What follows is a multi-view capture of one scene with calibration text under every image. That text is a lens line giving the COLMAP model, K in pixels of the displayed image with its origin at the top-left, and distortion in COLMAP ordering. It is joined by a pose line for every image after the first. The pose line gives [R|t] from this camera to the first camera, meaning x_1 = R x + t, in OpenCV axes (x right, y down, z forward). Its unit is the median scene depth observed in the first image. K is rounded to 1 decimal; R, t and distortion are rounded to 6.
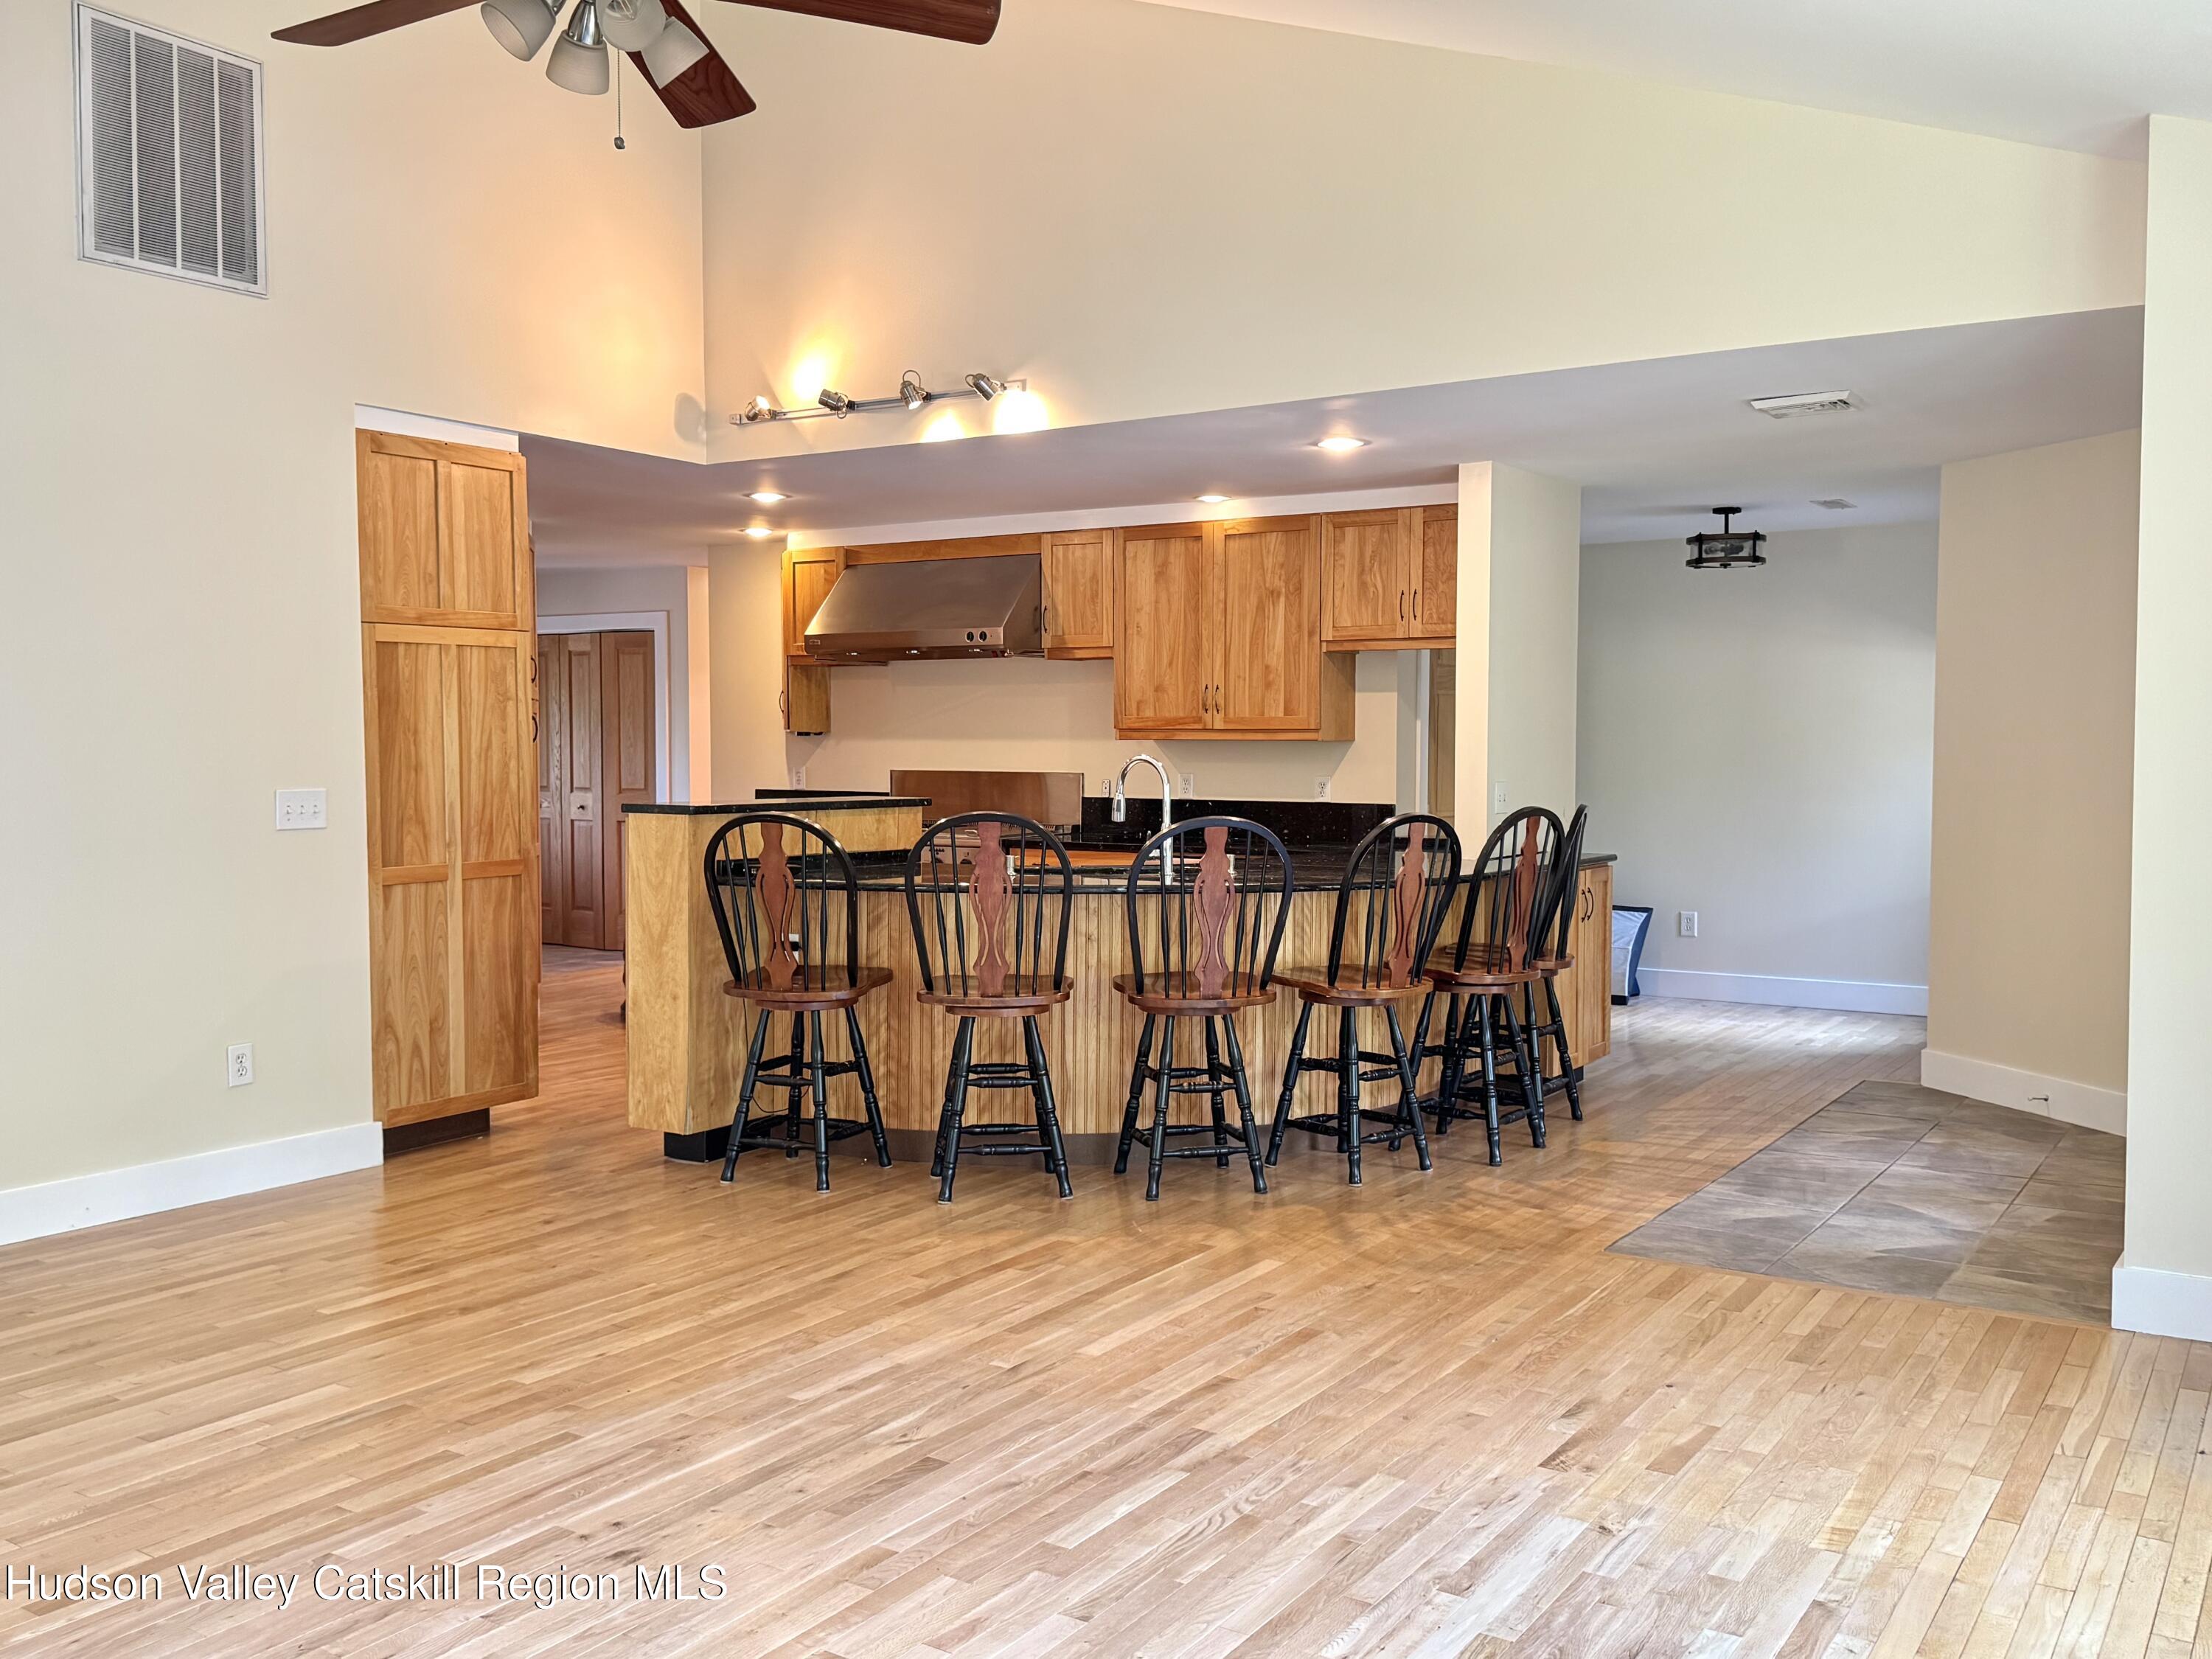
lens RADIAL K [[1922.6, 0, 1106.0], [0, 1922.6, 829.5], [0, 0, 1]] dist [0.109511, -0.003112]
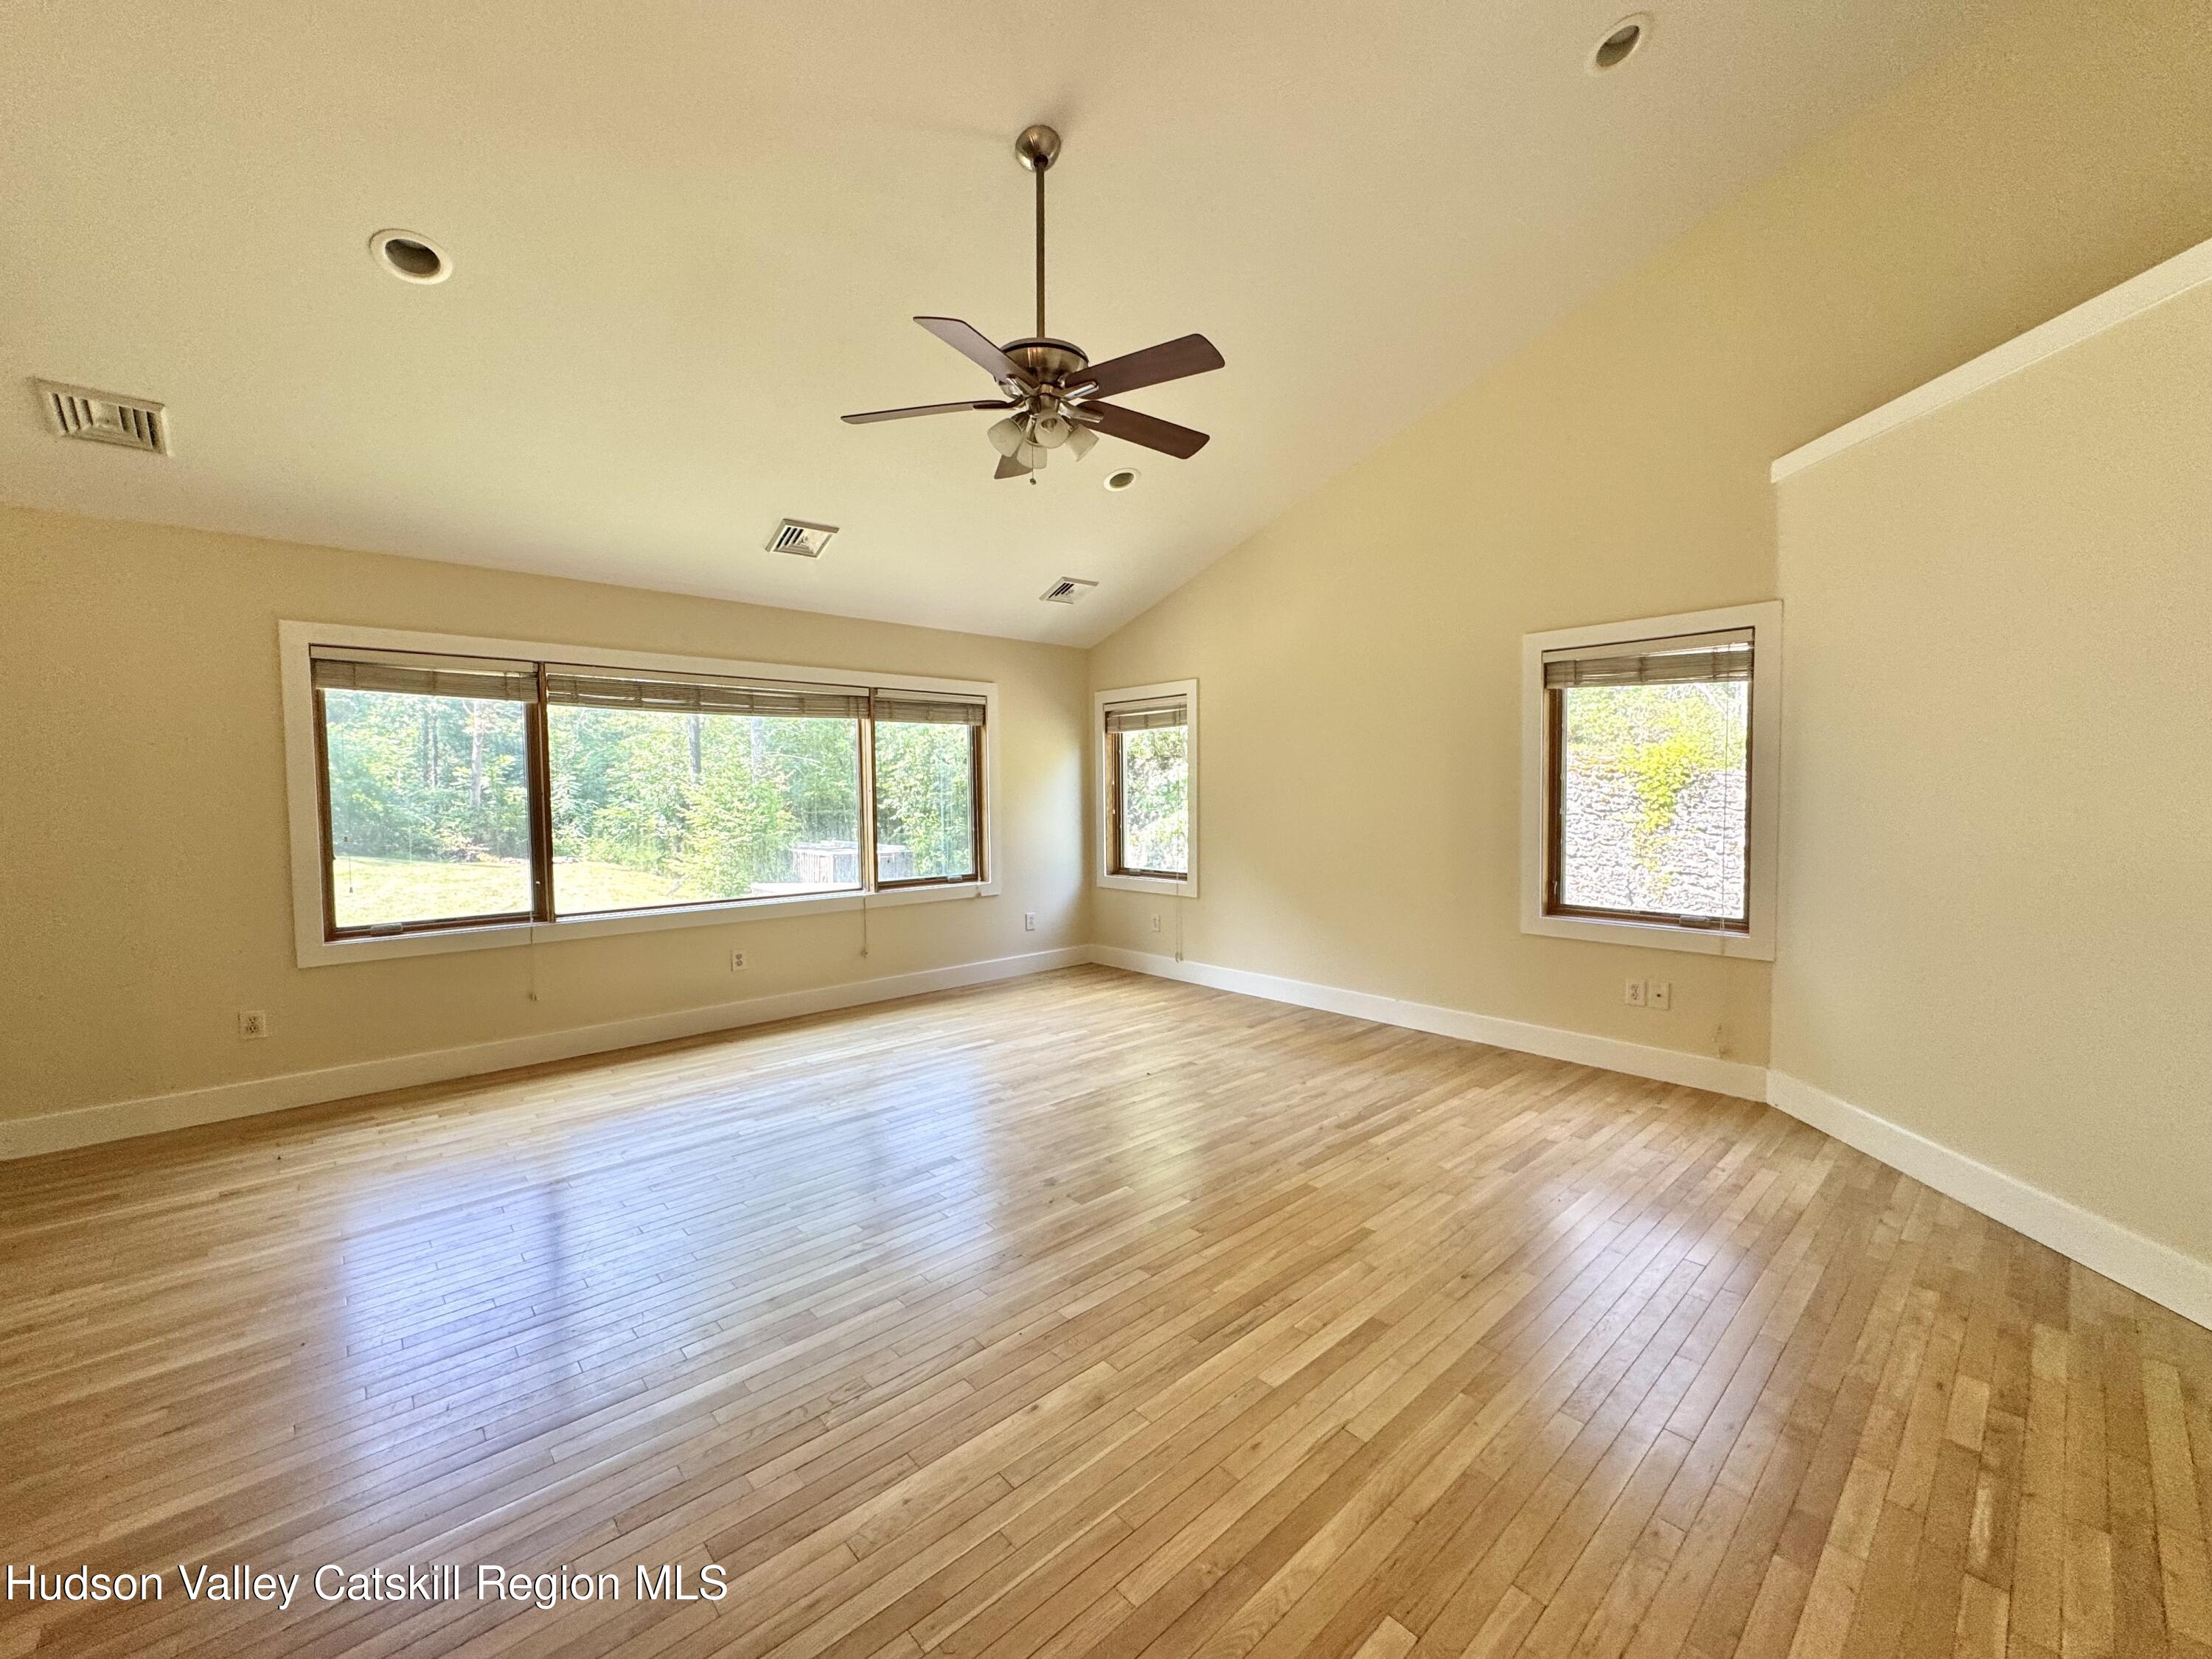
lens RADIAL K [[885.7, 0, 1105.9], [0, 885.7, 832.5], [0, 0, 1]] dist [-0.000348, 0.000134]
pose [[-0.966722, -0.001517, 0.255825, -0.263405], [0.023453, 0.995246, 0.094525, -0.040370], [-0.254752, 0.097380, -0.962091, 0.902169]]
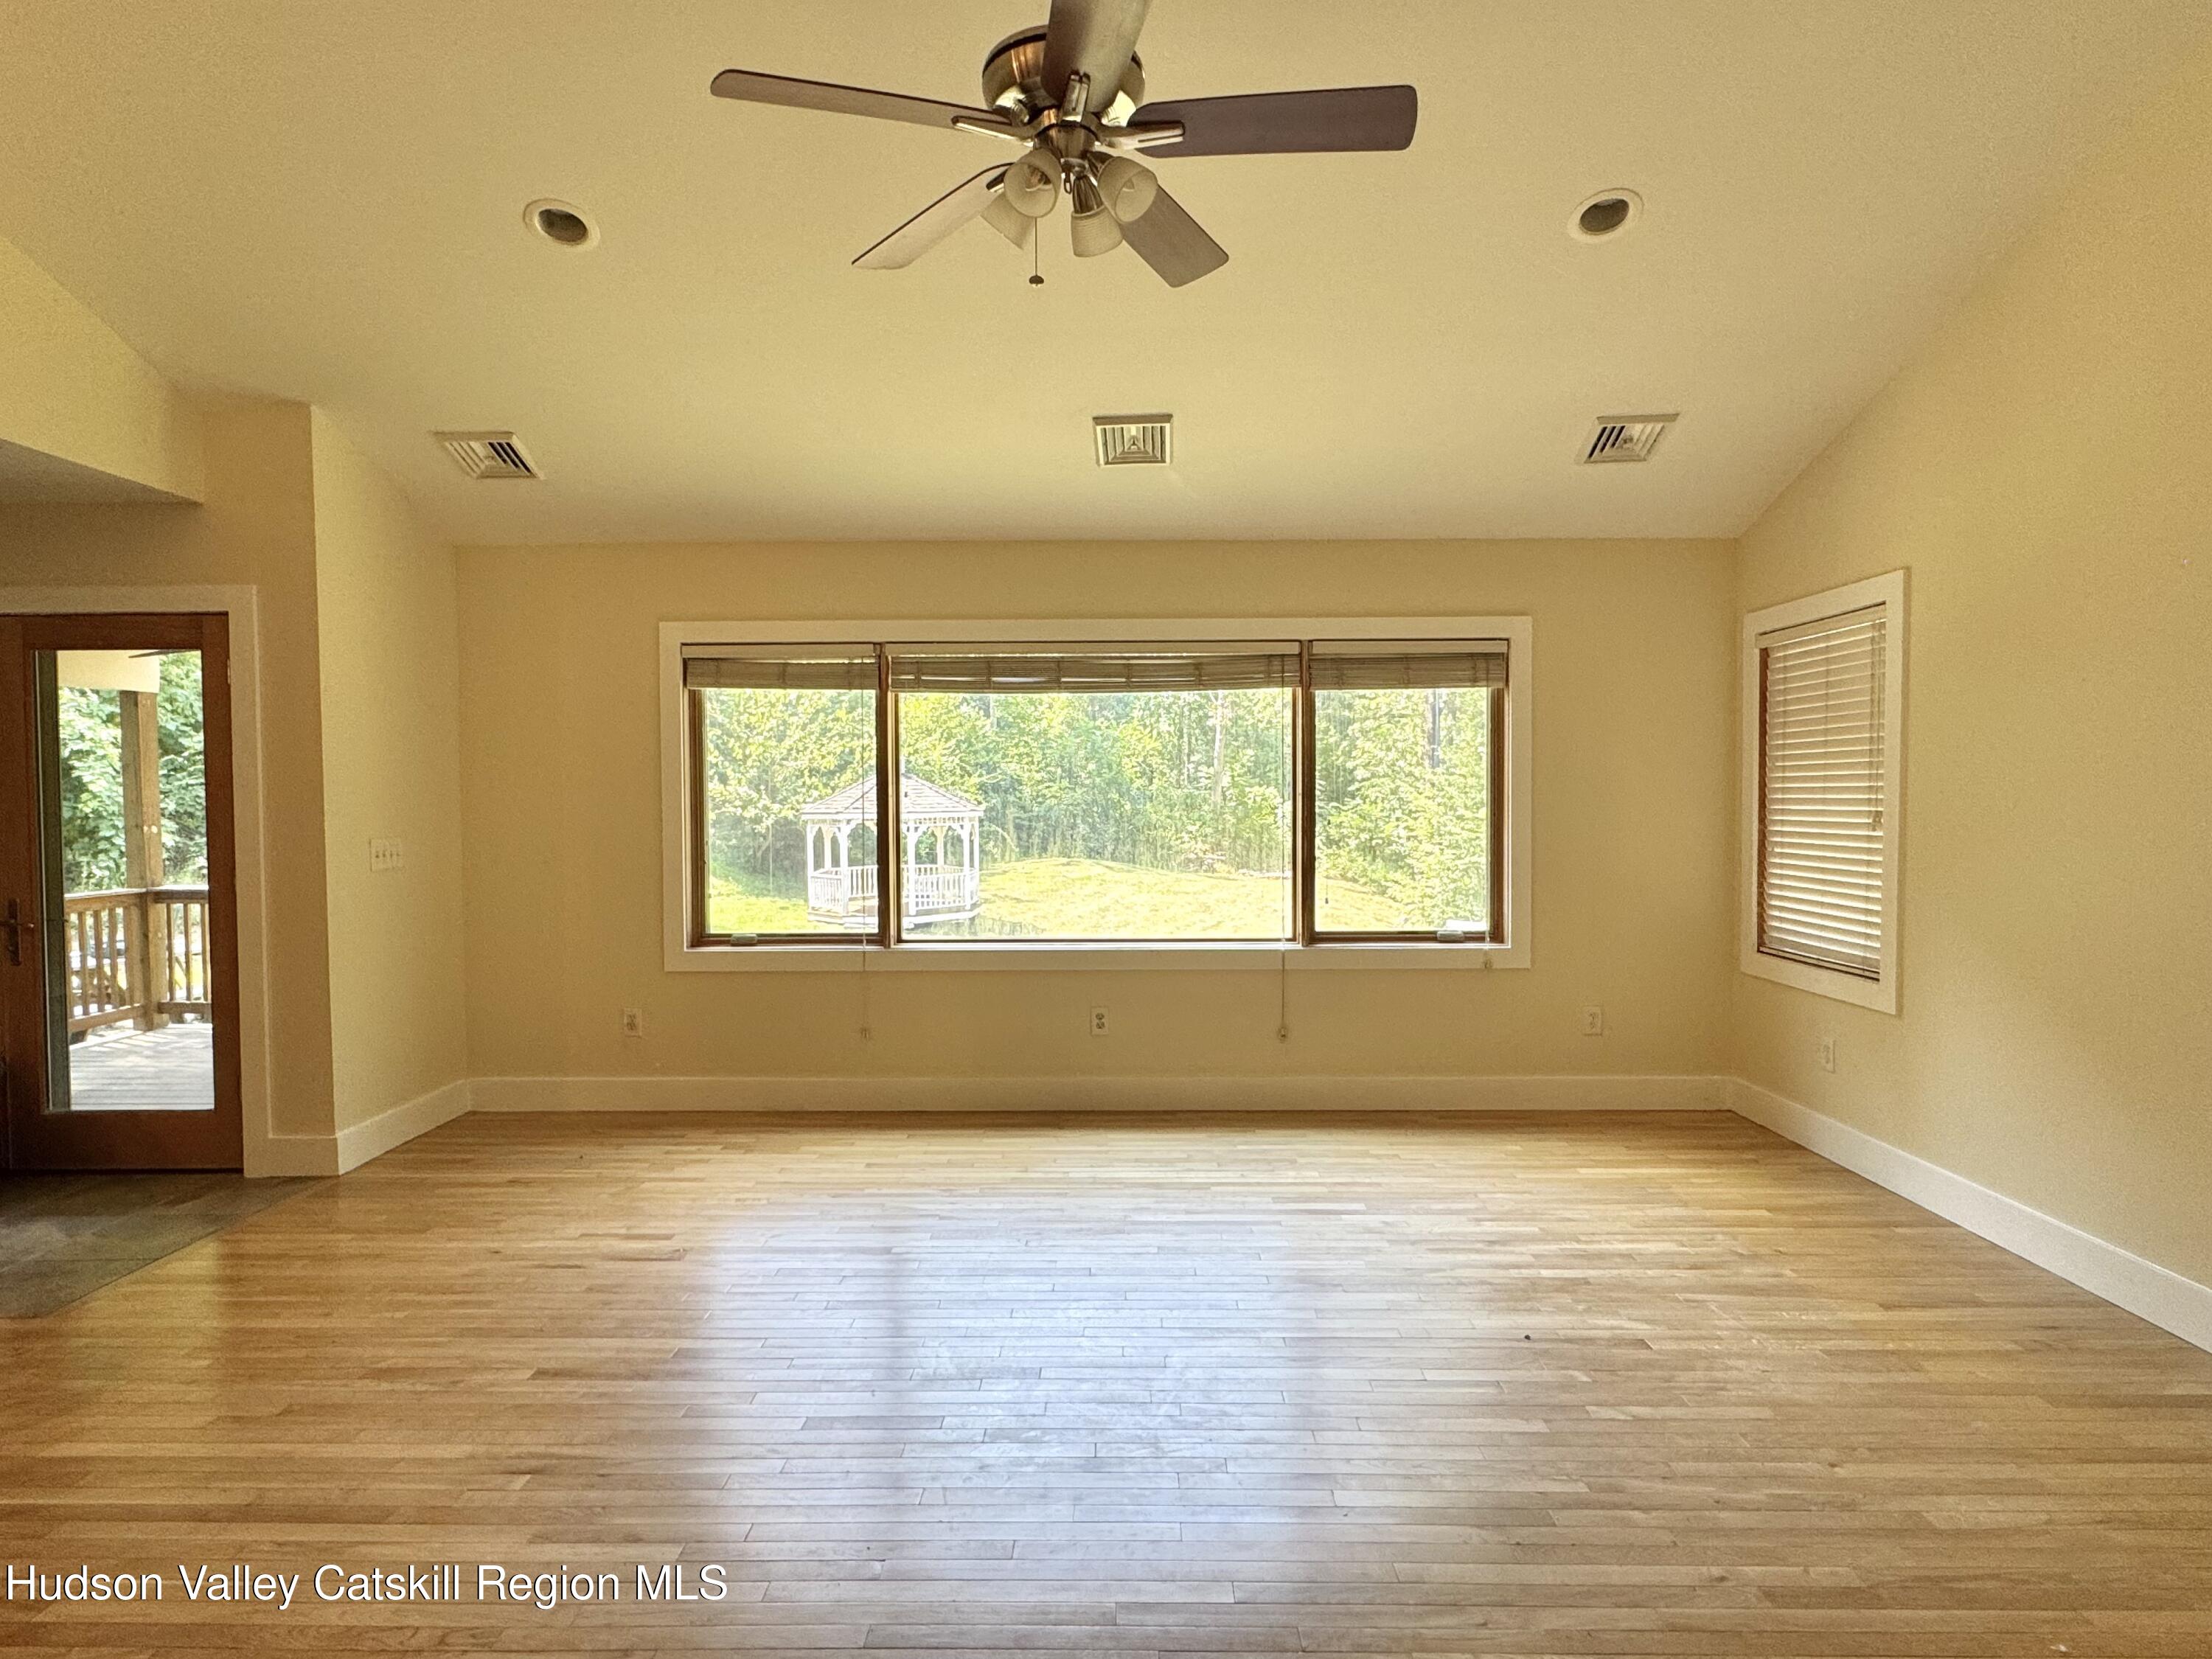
lens RADIAL K [[1239.0, 0, 1108.9], [0, 1239.0, 833.6], [0, 0, 1]] dist [0.000246, 0.000661]
pose [[-0.534084, -0.020581, 0.845181, -0.435033], [0.046757, 0.997455, 0.053835, -0.028711], [-0.844138, 0.068271, -0.531762, 0.669157]]
